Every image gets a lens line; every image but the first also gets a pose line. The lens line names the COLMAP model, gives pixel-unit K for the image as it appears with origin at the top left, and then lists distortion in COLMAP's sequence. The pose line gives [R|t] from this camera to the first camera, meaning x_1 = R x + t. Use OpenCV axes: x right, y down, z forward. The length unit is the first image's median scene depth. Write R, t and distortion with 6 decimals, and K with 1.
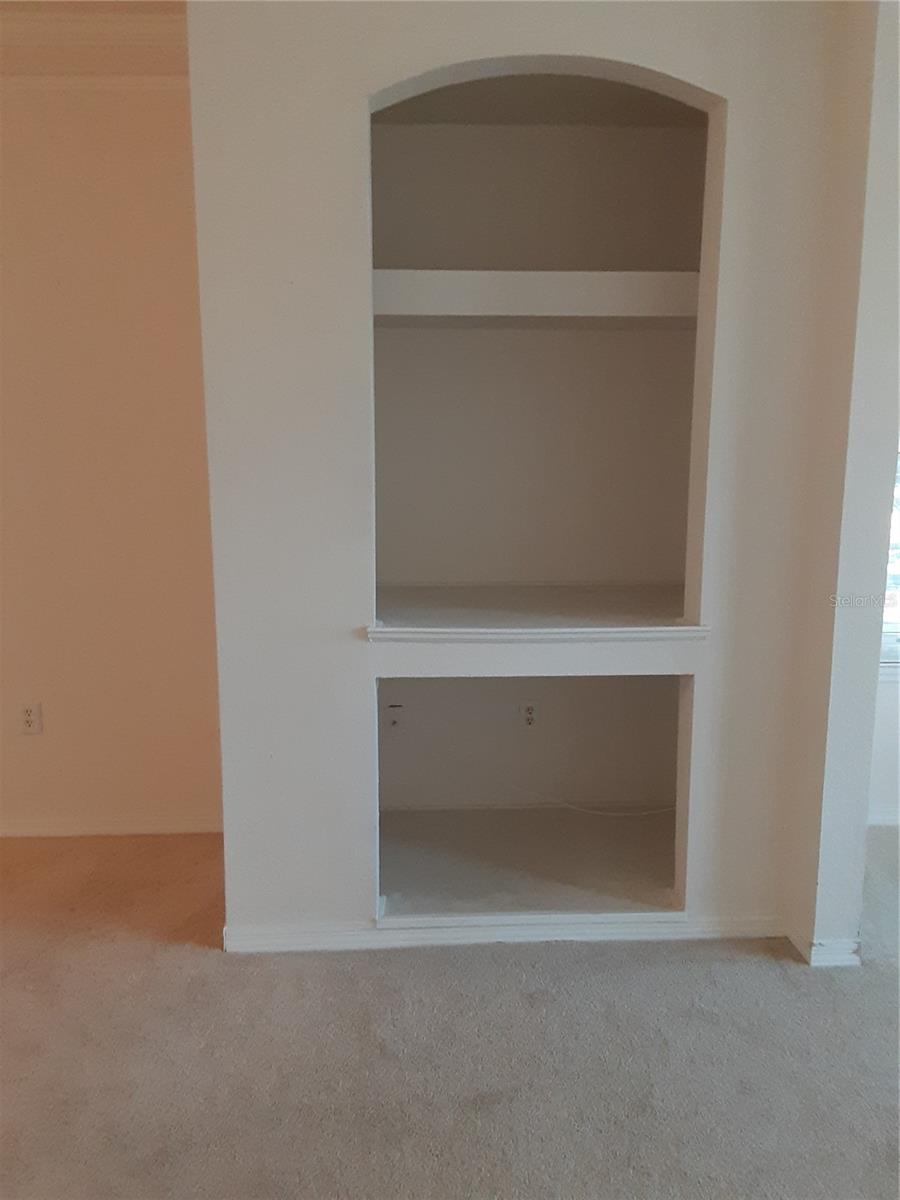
lens RADIAL K [[973.0, 0, 448.3], [0, 973.0, 606.6], [0, 0, 1]] dist [0.095830, -0.090213]
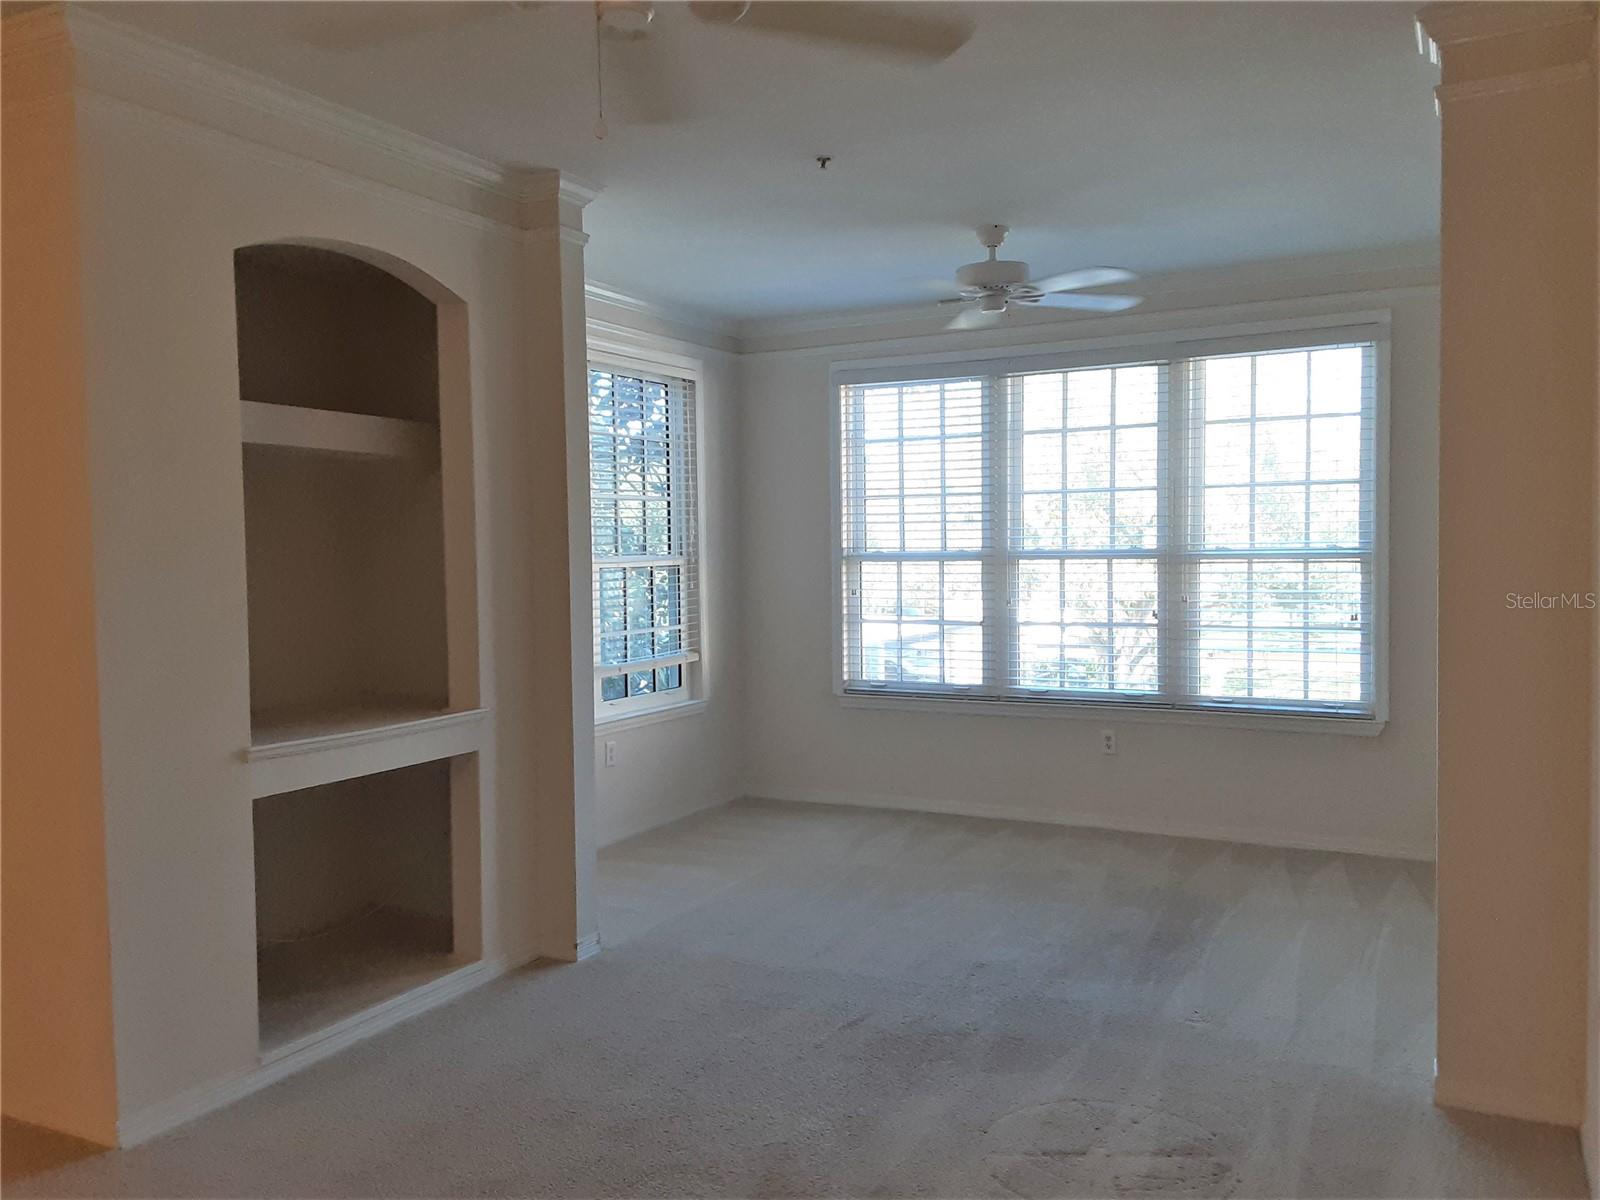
lens RADIAL K [[1297.4, 0, 784.3], [0, 1297.4, 595.9], [0, 0, 1]] dist [0.095830, -0.090213]
pose [[0.524868, -0.044959, 0.849996, -0.900266], [0.148952, 0.988047, -0.039716, 0.002498], [-0.838050, 0.147454, 0.525291, -0.174058]]
